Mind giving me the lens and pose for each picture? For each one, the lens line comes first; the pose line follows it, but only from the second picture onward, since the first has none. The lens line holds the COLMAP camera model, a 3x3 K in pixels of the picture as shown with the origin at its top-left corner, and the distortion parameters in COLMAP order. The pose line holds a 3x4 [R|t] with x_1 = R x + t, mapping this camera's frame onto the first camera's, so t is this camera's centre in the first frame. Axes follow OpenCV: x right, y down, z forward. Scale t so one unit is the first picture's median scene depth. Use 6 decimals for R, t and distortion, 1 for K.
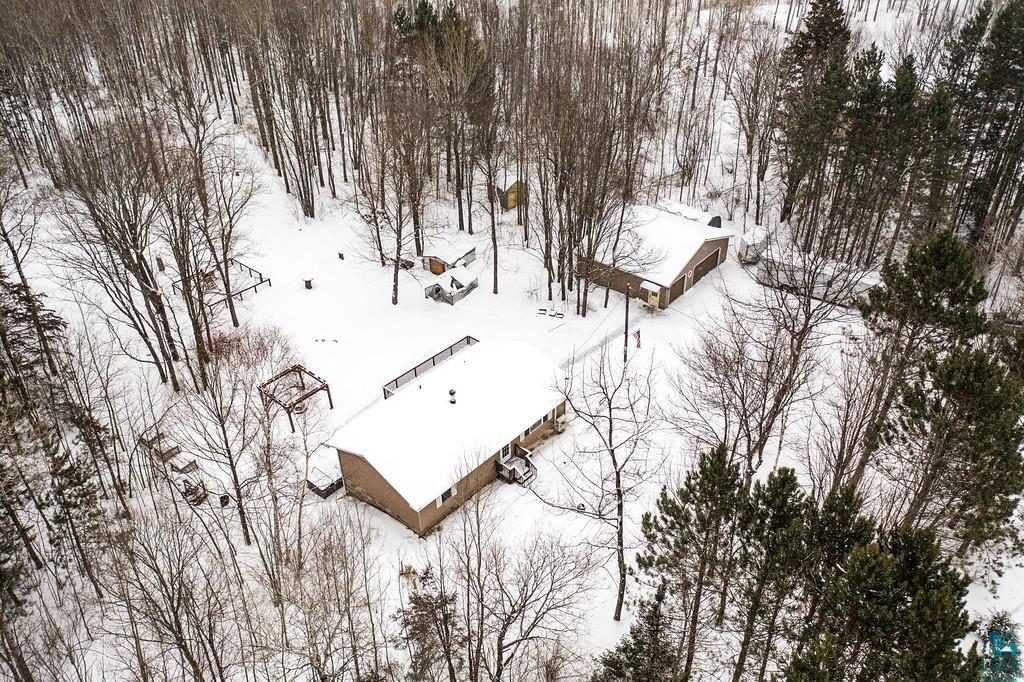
lens RADIAL K [[813.0, 0, 512.5], [0, 813.0, 342.9], [0, 0, 1]] dist [-0.007364, -0.011714]
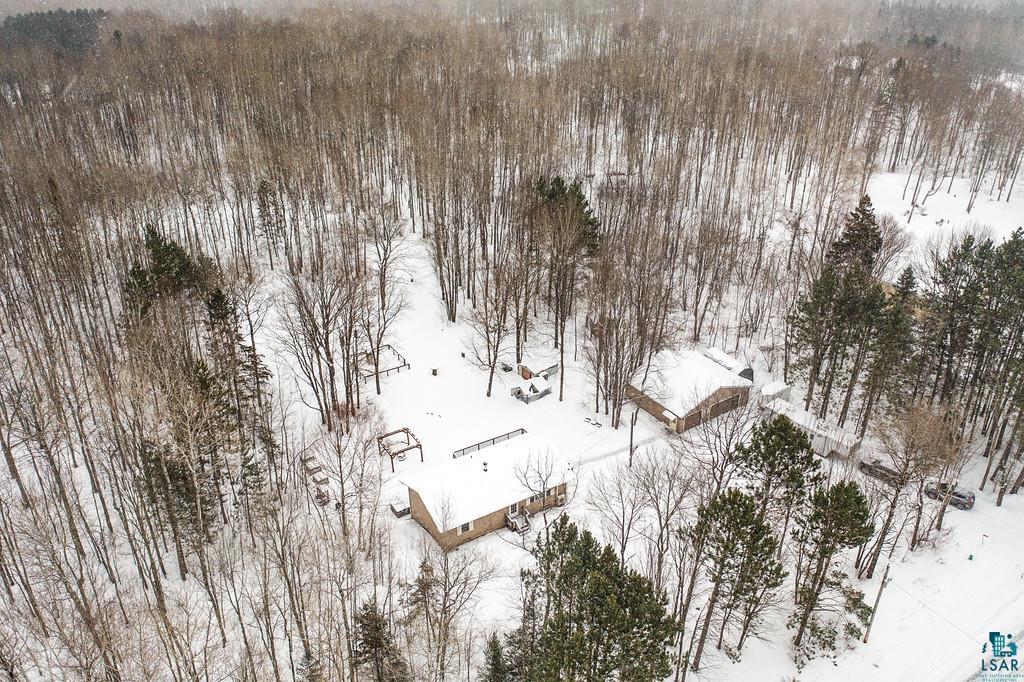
lens RADIAL K [[813.0, 0, 511.7], [0, 813.0, 341.2], [0, 0, 1]] dist [-0.007364, -0.011714]
pose [[0.958504, 0.146986, -0.244265, 0.253402], [-0.171048, 0.981986, -0.080288, -0.041267], [0.228064, 0.118738, 0.966379, -0.398200]]
